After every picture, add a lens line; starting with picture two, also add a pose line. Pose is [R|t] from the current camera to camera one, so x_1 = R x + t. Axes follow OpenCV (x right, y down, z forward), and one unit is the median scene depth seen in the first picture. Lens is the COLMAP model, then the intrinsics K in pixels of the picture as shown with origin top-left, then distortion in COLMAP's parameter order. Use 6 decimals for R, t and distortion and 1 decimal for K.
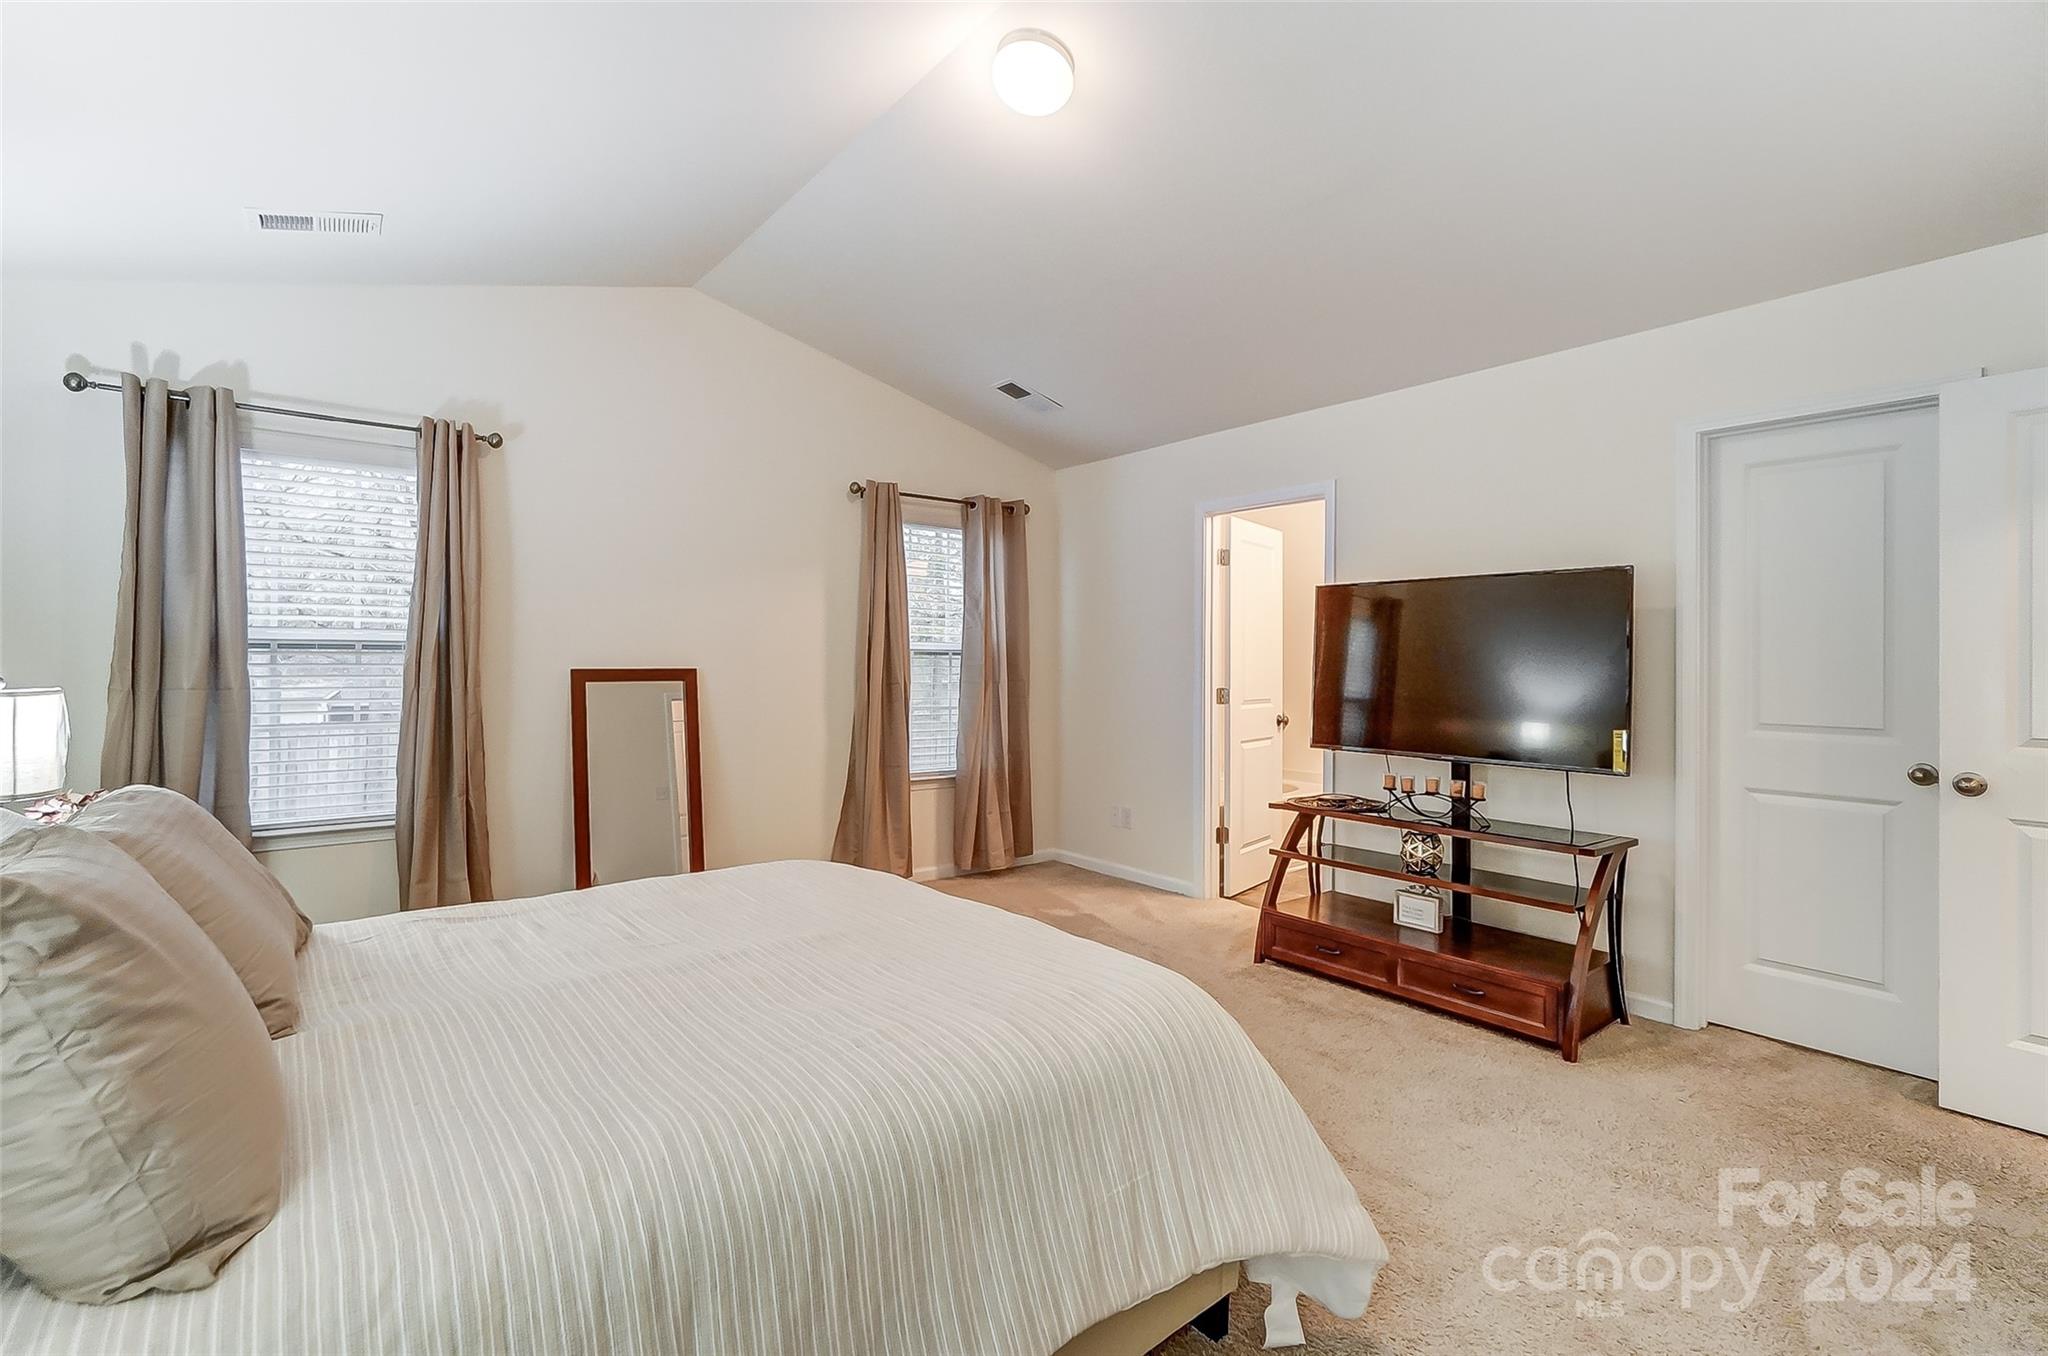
lens RADIAL K [[939.7, 0, 1020.8], [0, 939.7, 666.9], [0, 0, 1]] dist [-0.016240, 0.012949]
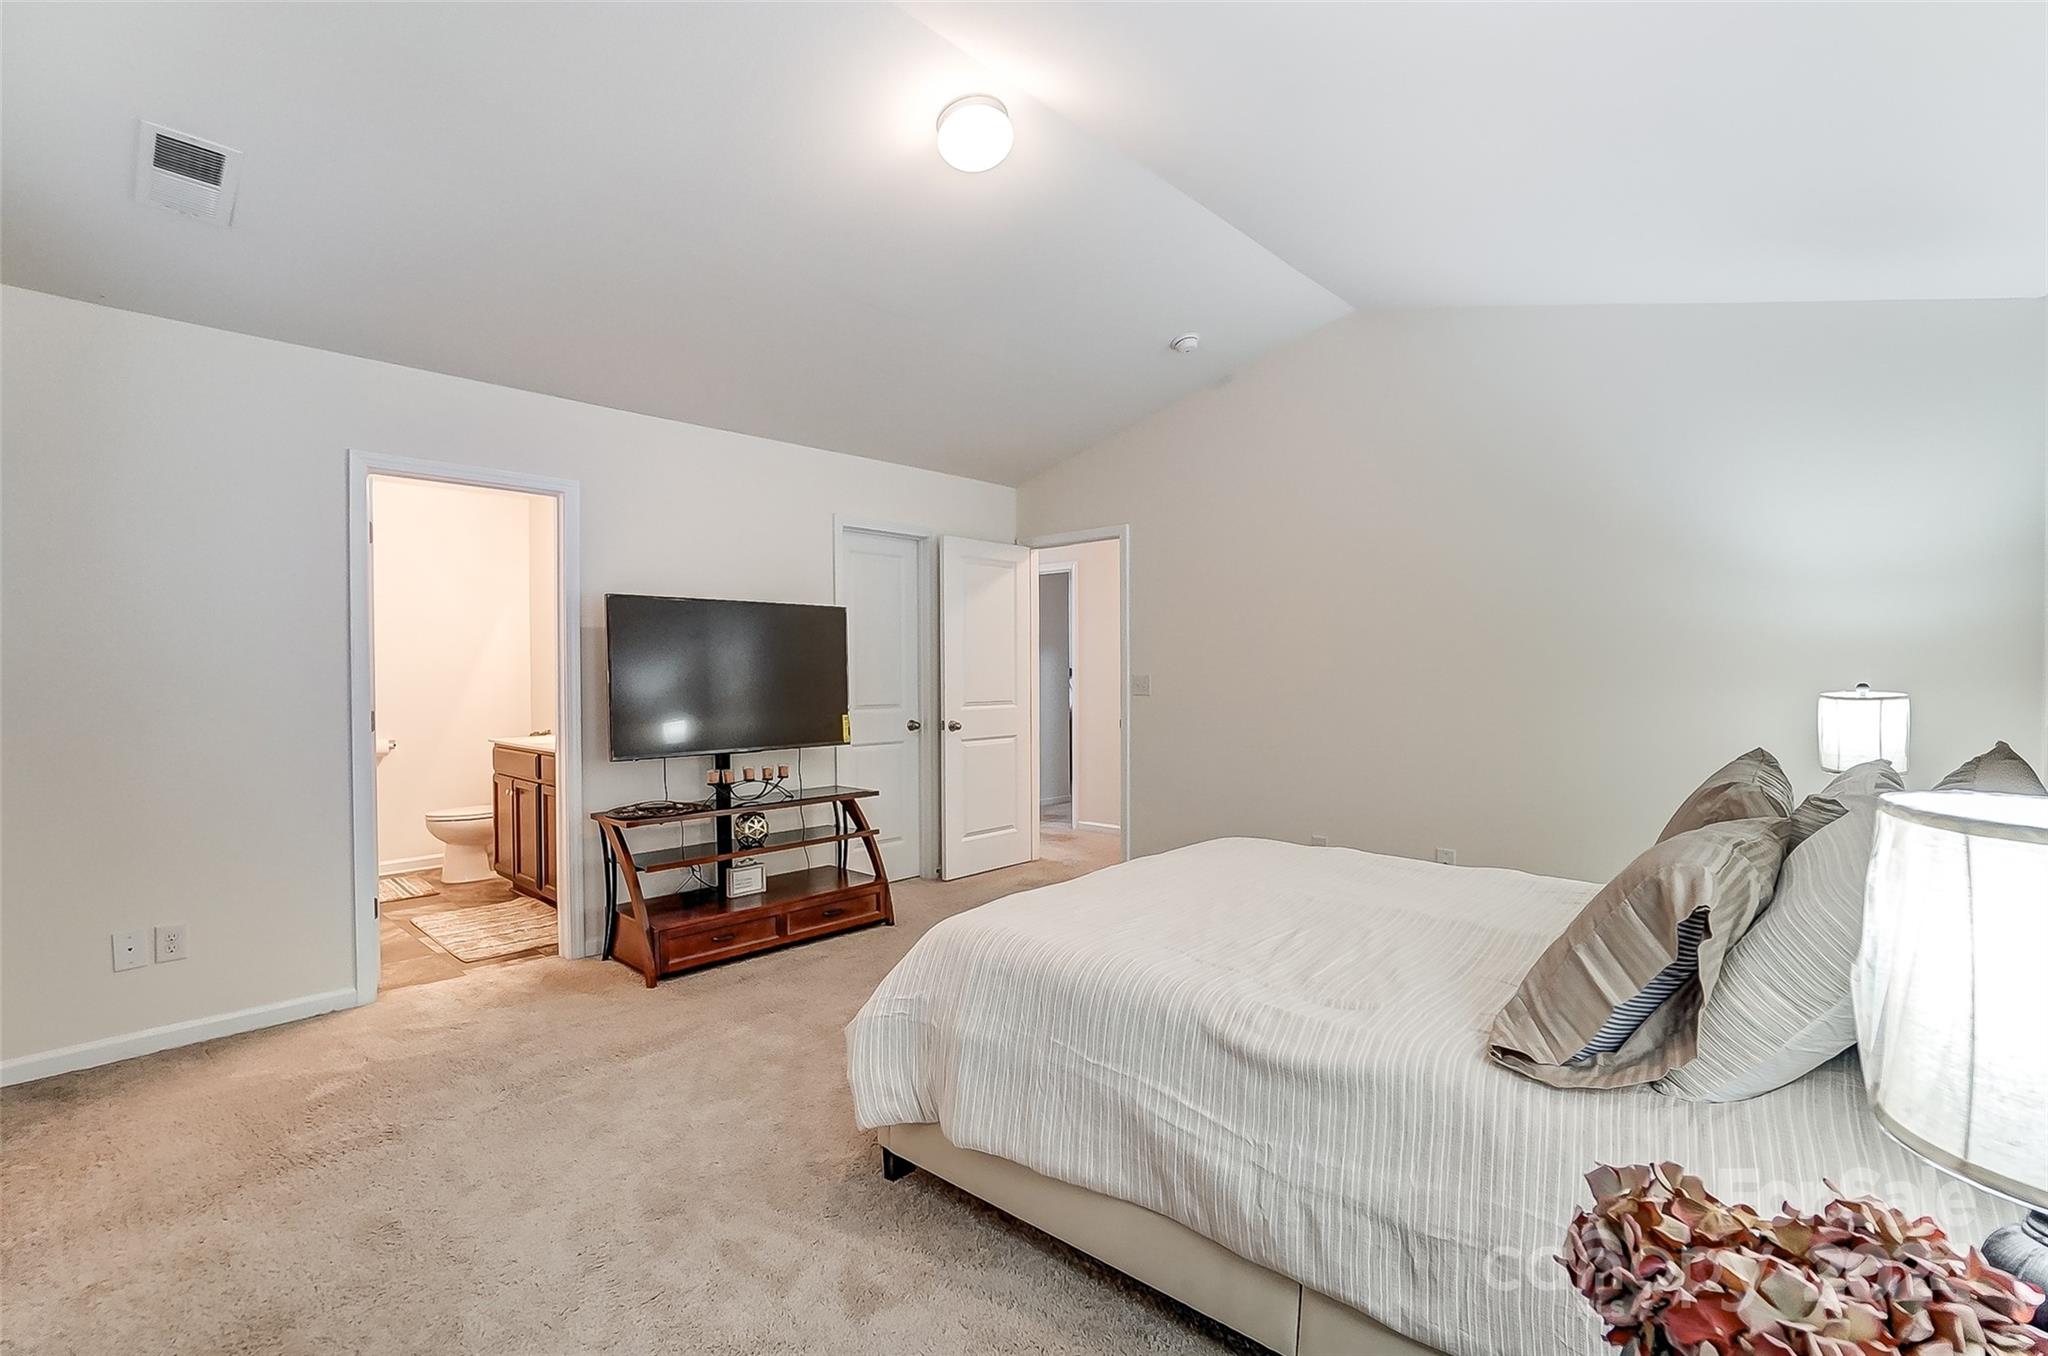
lens RADIAL K [[939.7, 0, 1020.8], [0, 939.7, 666.9], [0, 0, 1]] dist [-0.016240, 0.012949]
pose [[-0.166178, -0.007811, 0.986065, -0.772082], [0.003985, 0.999955, 0.008593, -0.018602], [-0.986088, 0.005358, -0.166140, 0.810383]]
